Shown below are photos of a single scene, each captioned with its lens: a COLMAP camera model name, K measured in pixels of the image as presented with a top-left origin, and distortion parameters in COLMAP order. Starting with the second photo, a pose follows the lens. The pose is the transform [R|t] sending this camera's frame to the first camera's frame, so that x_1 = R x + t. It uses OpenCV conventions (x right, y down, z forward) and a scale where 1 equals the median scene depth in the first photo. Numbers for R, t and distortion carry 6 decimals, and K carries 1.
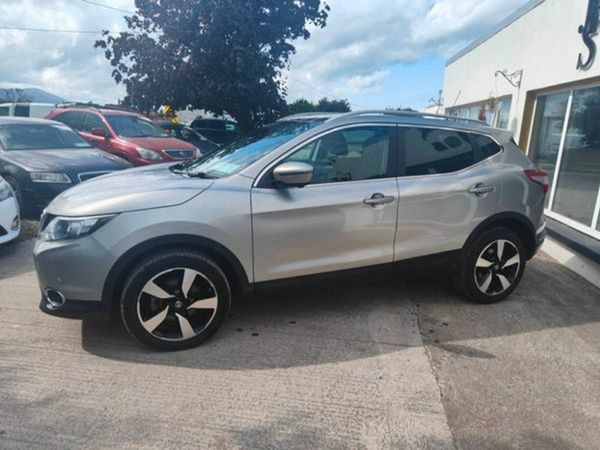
lens RADIAL K [[417.1, 0, 302.4], [0, 417.1, 224.2], [0, 0, 1]] dist [-0.001224, 0.003149]
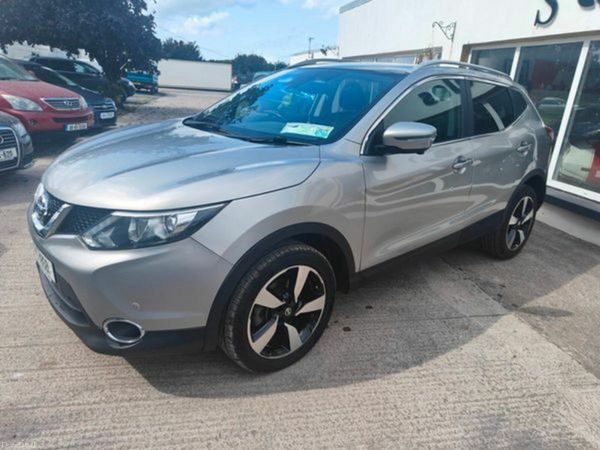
lens RADIAL K [[419.3, 0, 298.9], [0, 419.3, 226.1], [0, 0, 1]] dist [0.000370, 0.001540]
pose [[0.943076, -0.085743, 0.321335, -0.502168], [0.046541, 0.990712, 0.127765, -0.062842], [-0.329305, -0.105537, 0.938307, 0.270910]]
